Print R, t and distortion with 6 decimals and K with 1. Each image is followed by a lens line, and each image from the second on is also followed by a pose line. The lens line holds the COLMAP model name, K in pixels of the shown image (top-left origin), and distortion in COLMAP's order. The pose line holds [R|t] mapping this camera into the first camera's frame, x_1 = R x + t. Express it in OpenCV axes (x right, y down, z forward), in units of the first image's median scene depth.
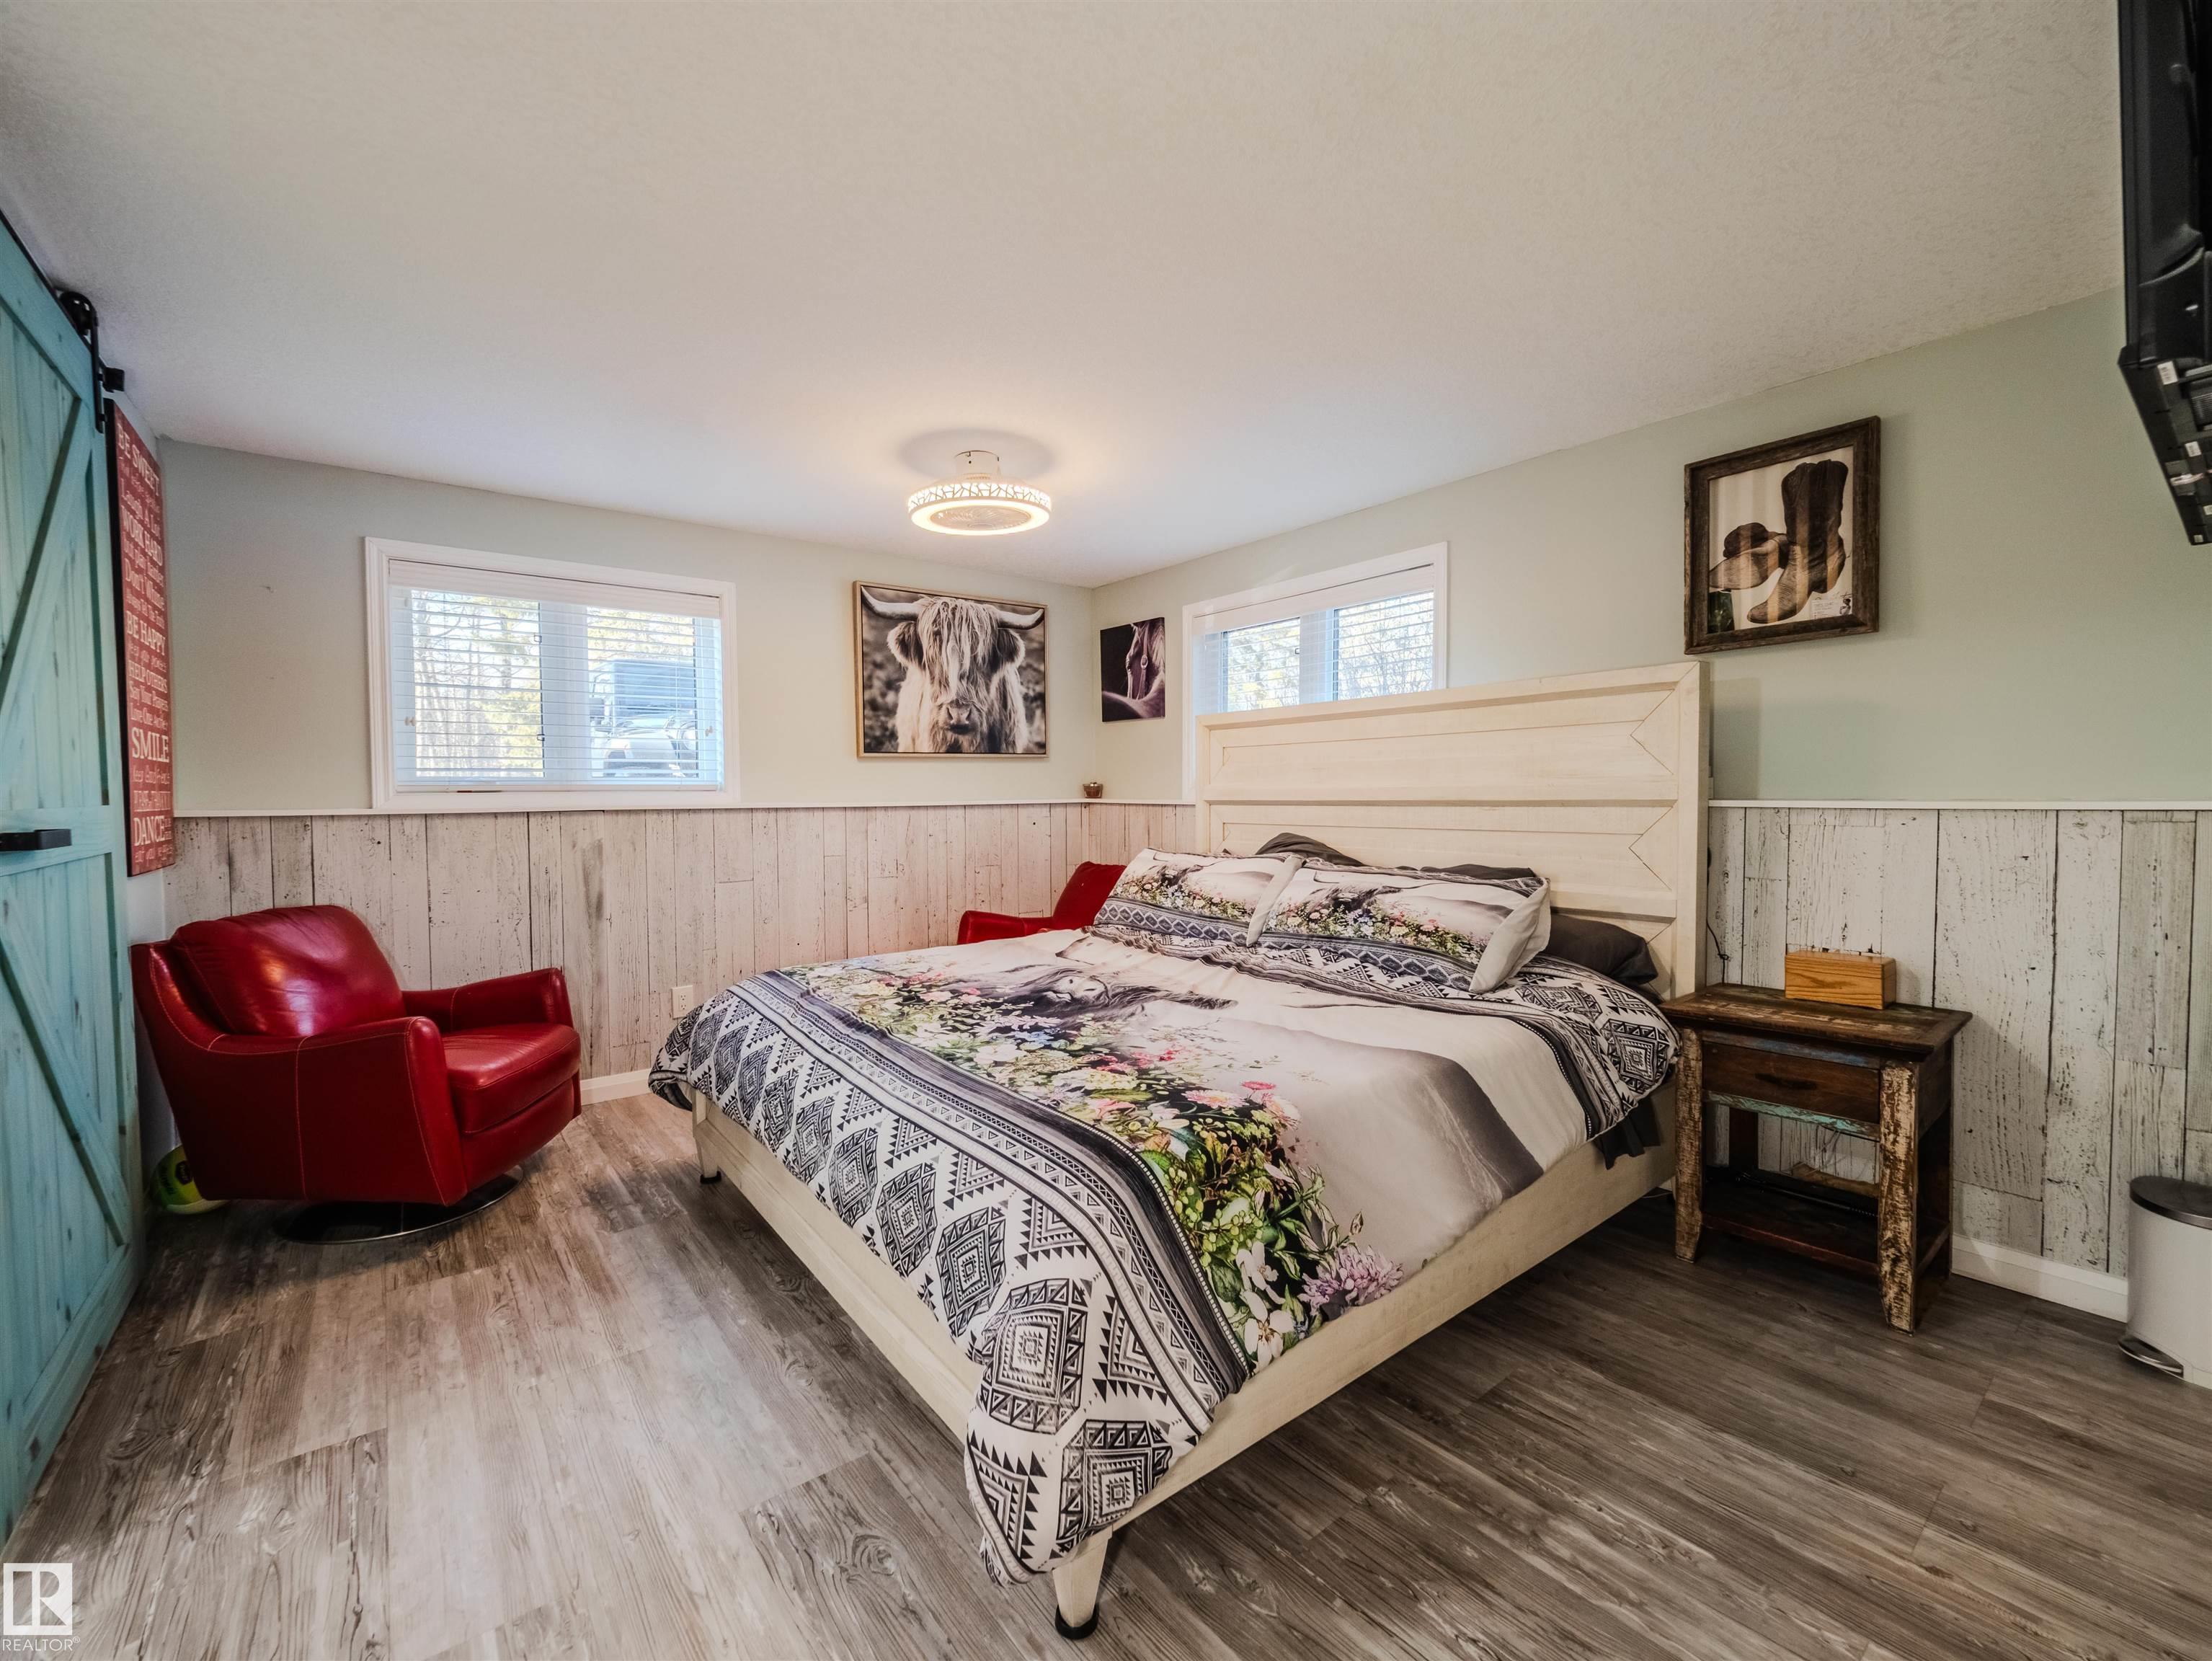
lens RADIAL K [[914.9, 0, 1099.6], [0, 914.9, 832.4], [0, 0, 1]] dist [-0.000003, -0.000796]
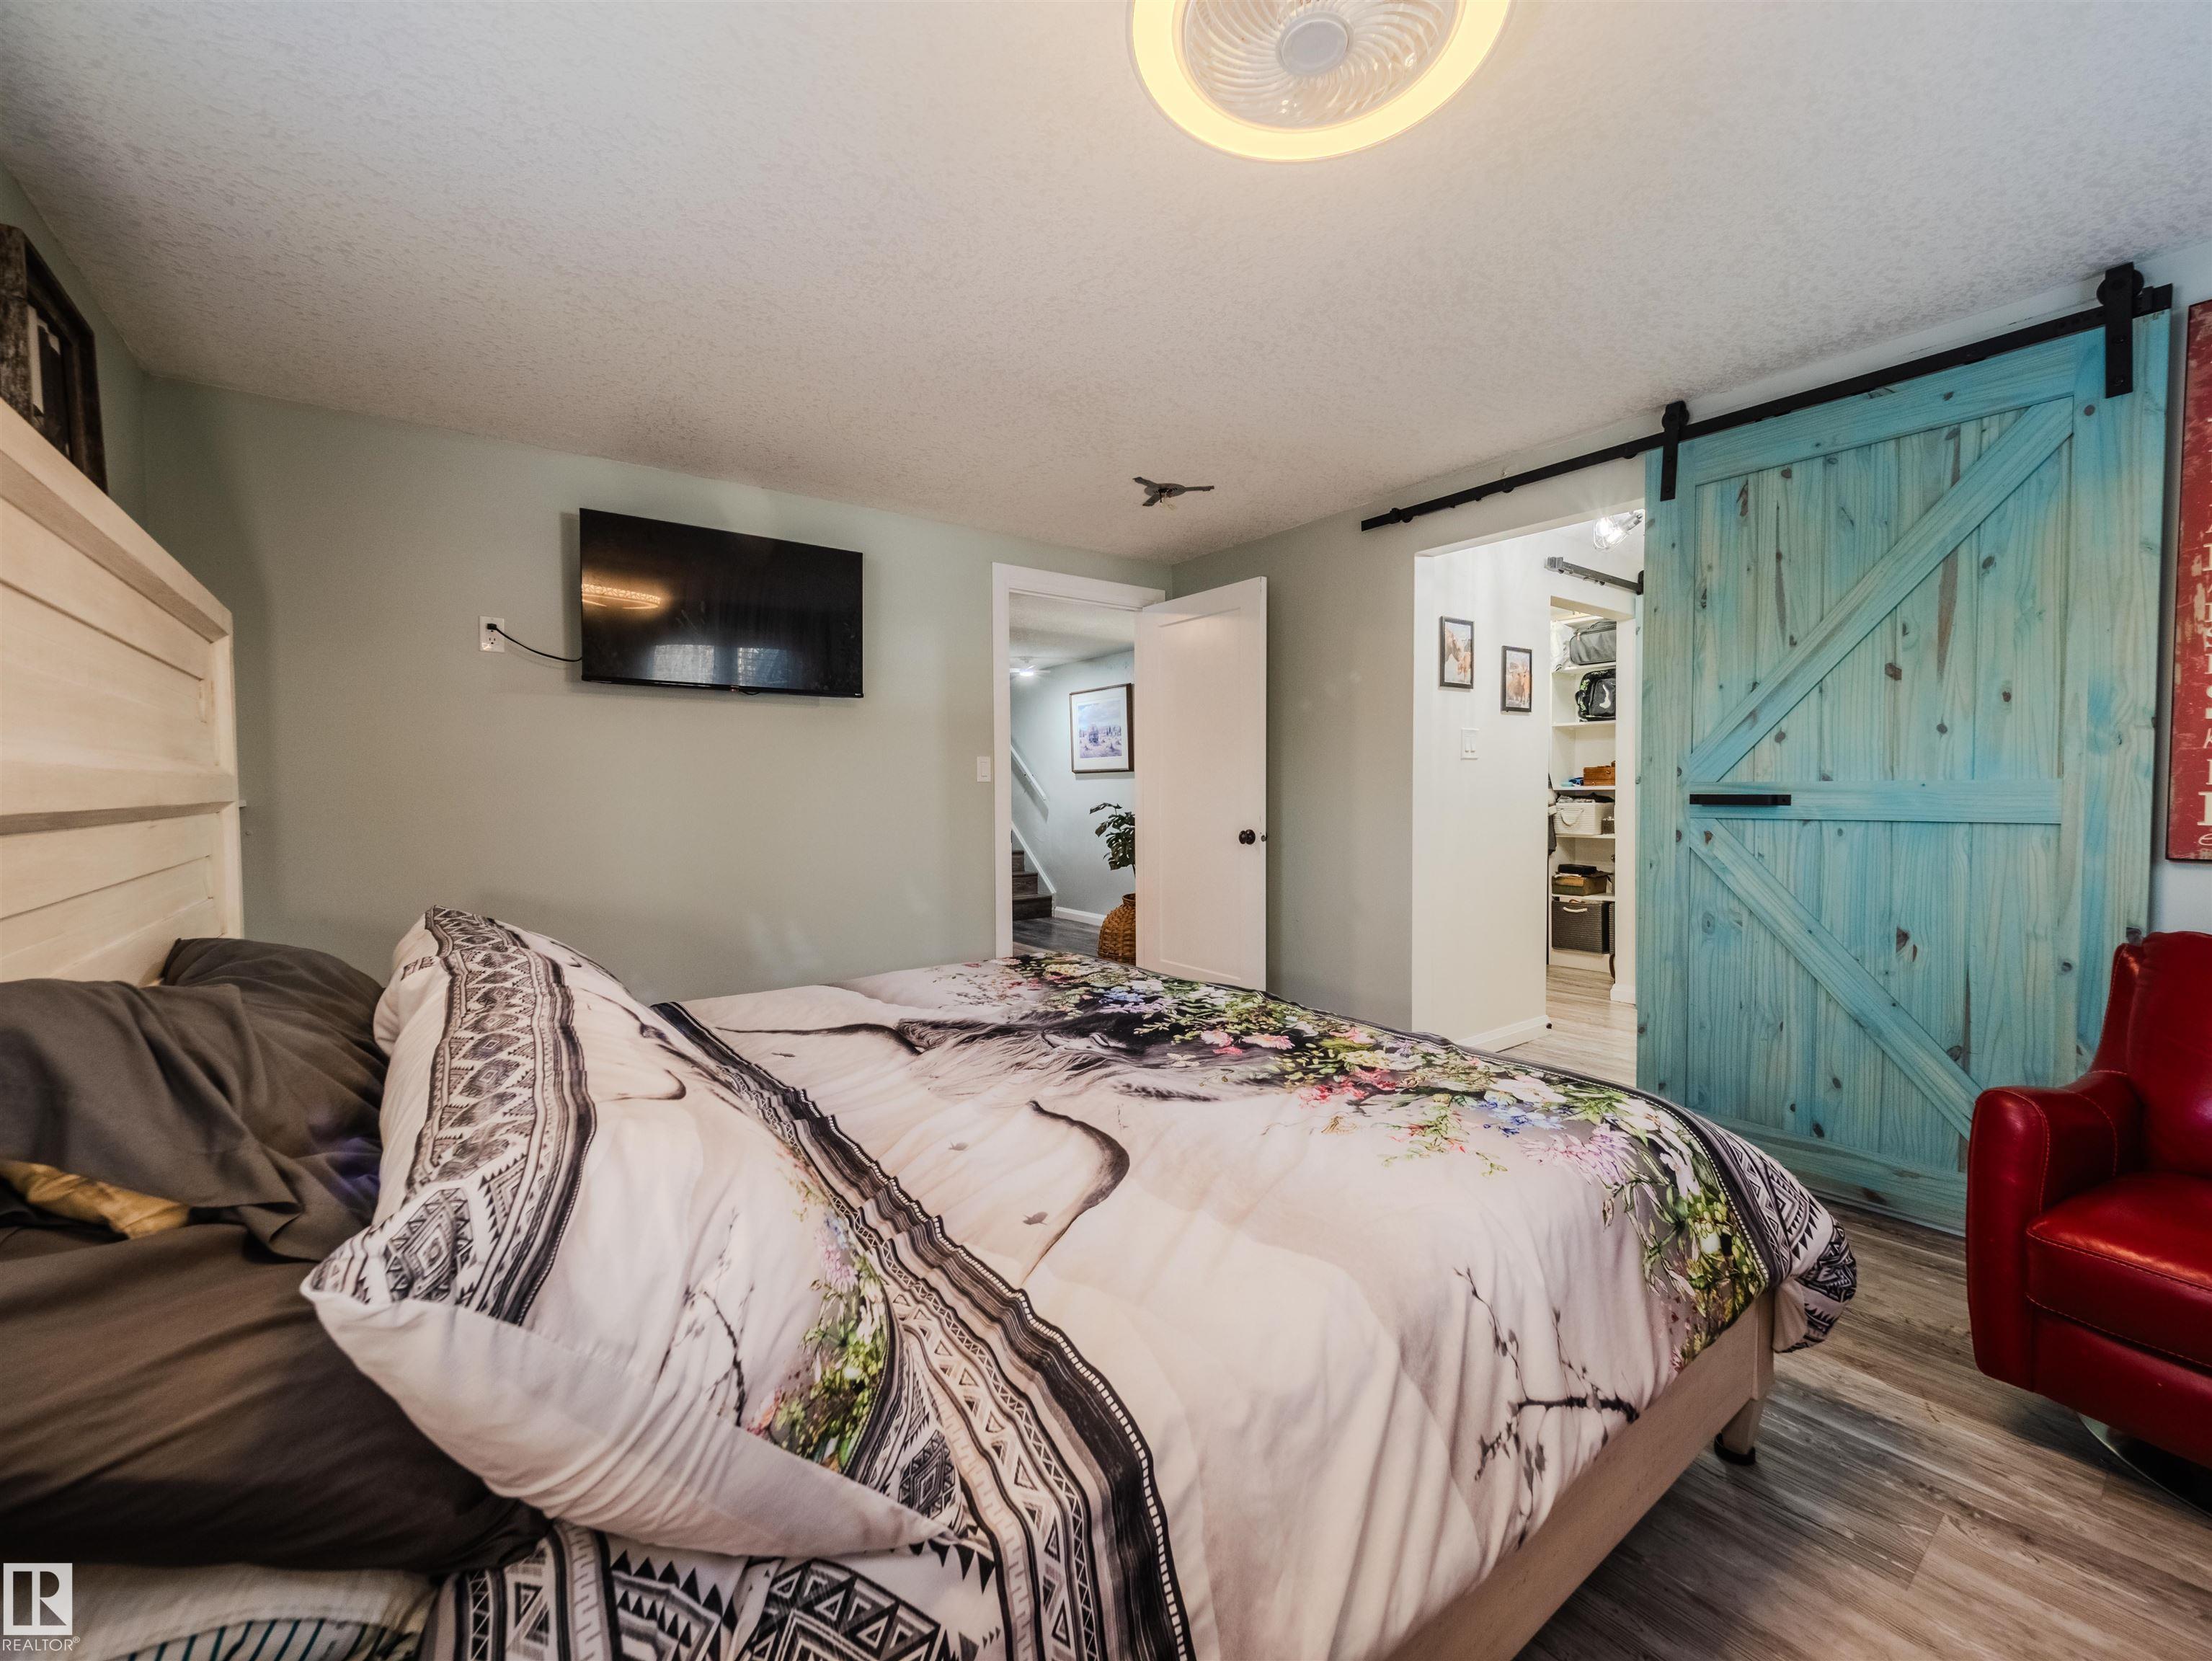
lens RADIAL K [[914.9, 0, 1108.5], [0, 914.9, 822.3], [0, 0, 1]] dist [-0.000003, -0.000796]
pose [[-0.999375, 0.027527, 0.022182, 0.103996], [0.029352, 0.995807, 0.086637, -0.037243], [-0.019704, 0.087234, -0.995993, 0.759462]]
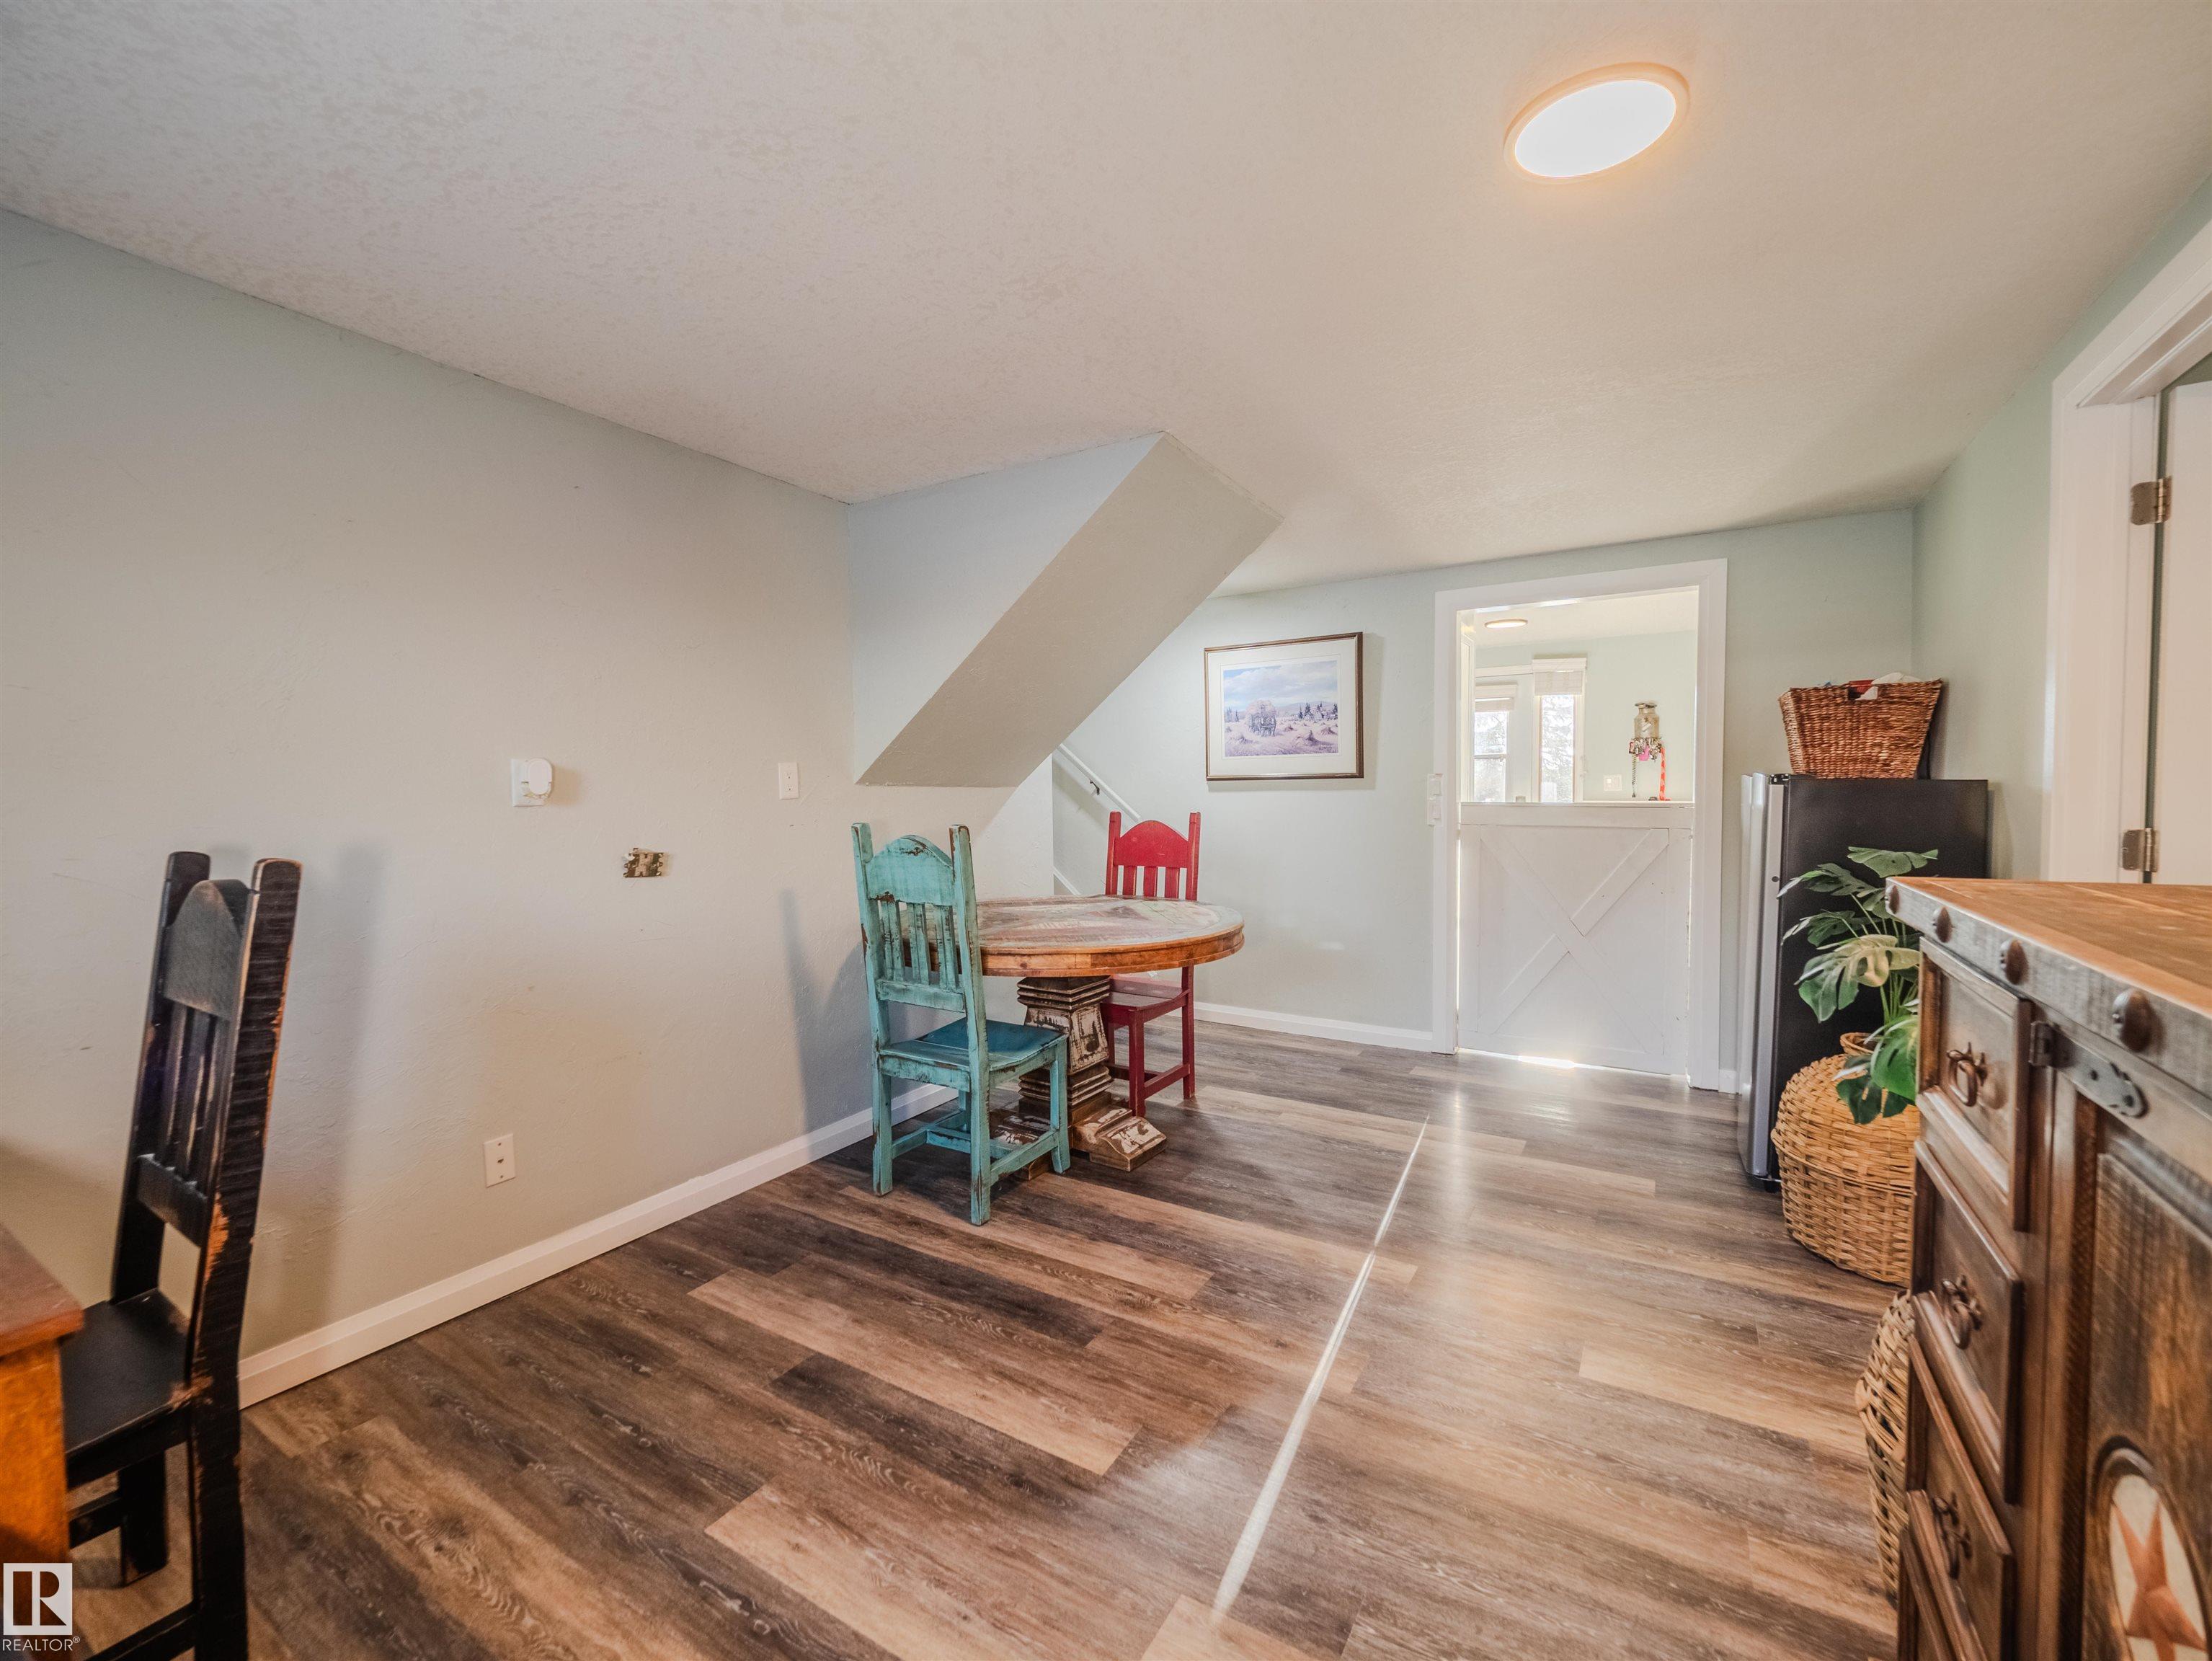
lens RADIAL K [[914.9, 0, 1116.9], [0, 914.9, 823.7], [0, 0, 1]] dist [-0.000003, -0.000796]
pose [[-0.930906, 0.031386, -0.363907, 0.558487], [0.001947, 0.996714, 0.080984, -0.022316], [0.365253, 0.074680, -0.927908, 0.145565]]
